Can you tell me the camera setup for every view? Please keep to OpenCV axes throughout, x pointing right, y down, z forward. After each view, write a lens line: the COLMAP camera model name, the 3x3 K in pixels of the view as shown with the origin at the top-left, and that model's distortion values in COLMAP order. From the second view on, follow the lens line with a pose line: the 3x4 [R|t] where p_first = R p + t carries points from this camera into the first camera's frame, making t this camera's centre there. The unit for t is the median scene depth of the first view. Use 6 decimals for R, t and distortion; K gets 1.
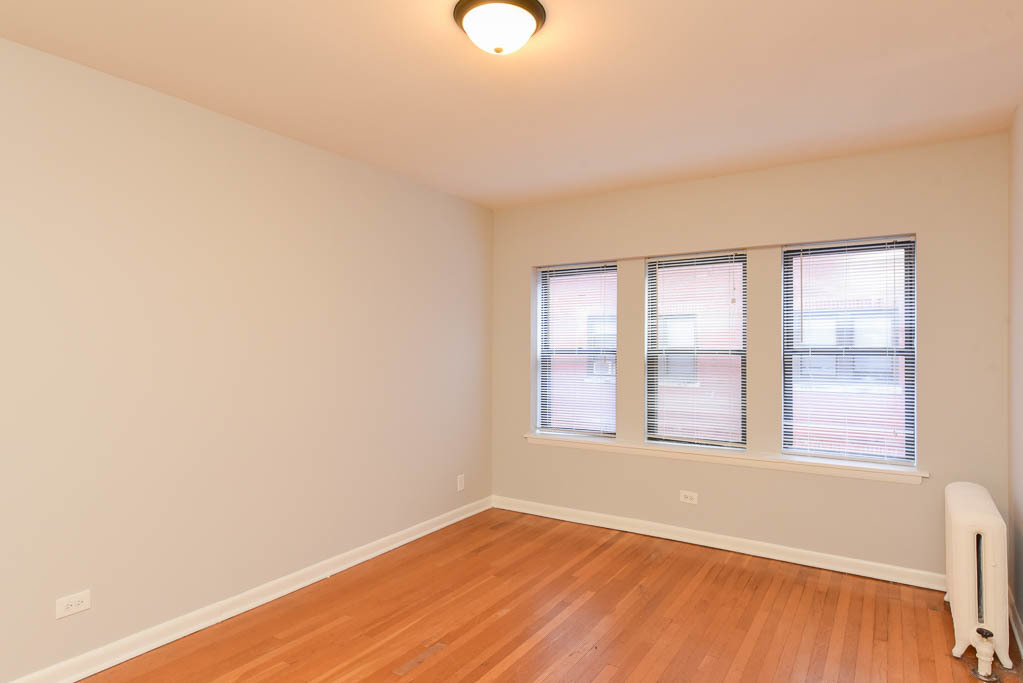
lens RADIAL K [[578.4, 0, 522.1], [0, 578.4, 339.9], [0, 0, 1]] dist [0.020001, -0.014843]
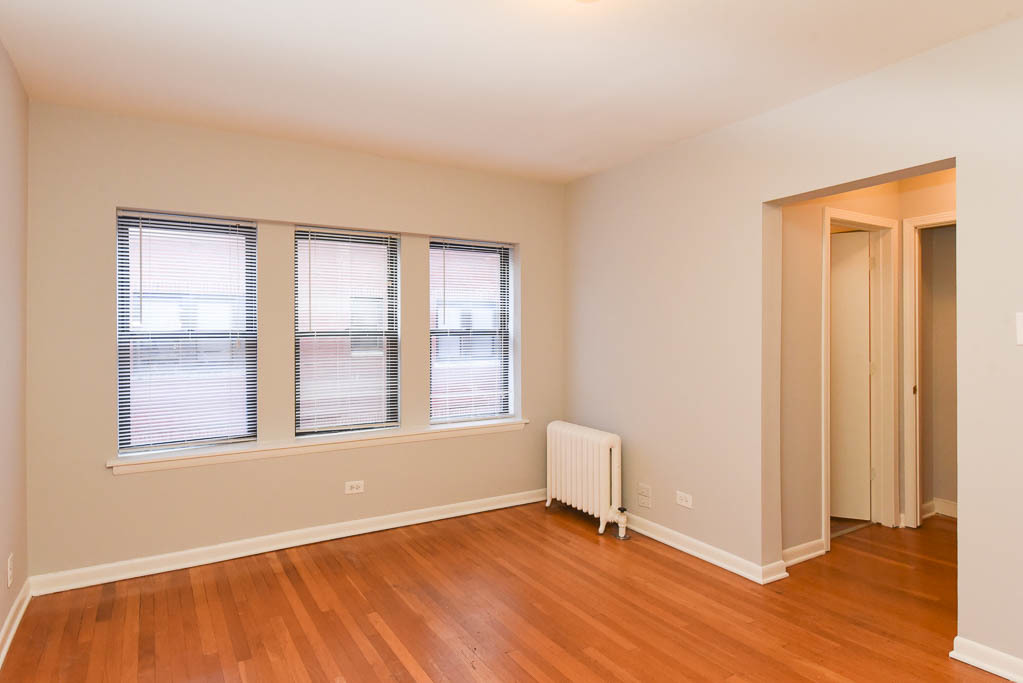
lens RADIAL K [[580.0, 0, 512.4], [0, 580.0, 329.1], [0, 0, 1]] dist [0.020998, -0.013697]
pose [[0.439650, -0.000917, 0.898169, -0.454967], [-0.007010, 0.999966, 0.004452, 0.007248], [-0.898142, -0.008254, 0.439628, 0.355097]]
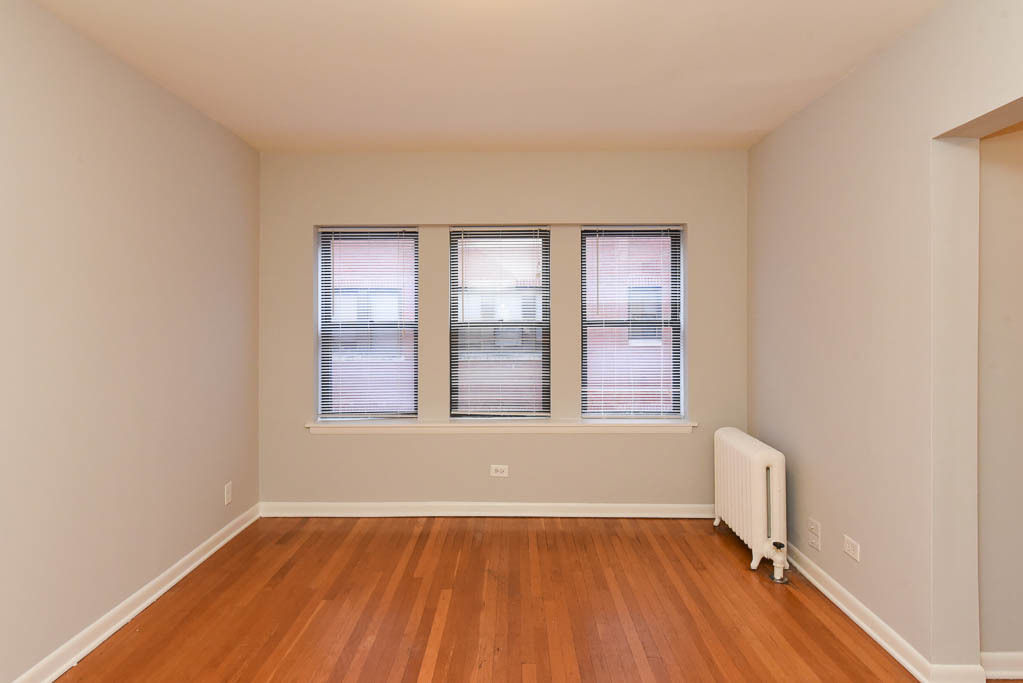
lens RADIAL K [[583.4, 0, 510.9], [0, 583.4, 315.5], [0, 0, 1]] dist [0.007149, -0.000321]
pose [[0.850065, 0.000997, 0.526677, -0.224252], [-0.002638, 0.999994, 0.002364, 0.002595], [-0.526671, -0.003399, 0.850062, 0.140541]]
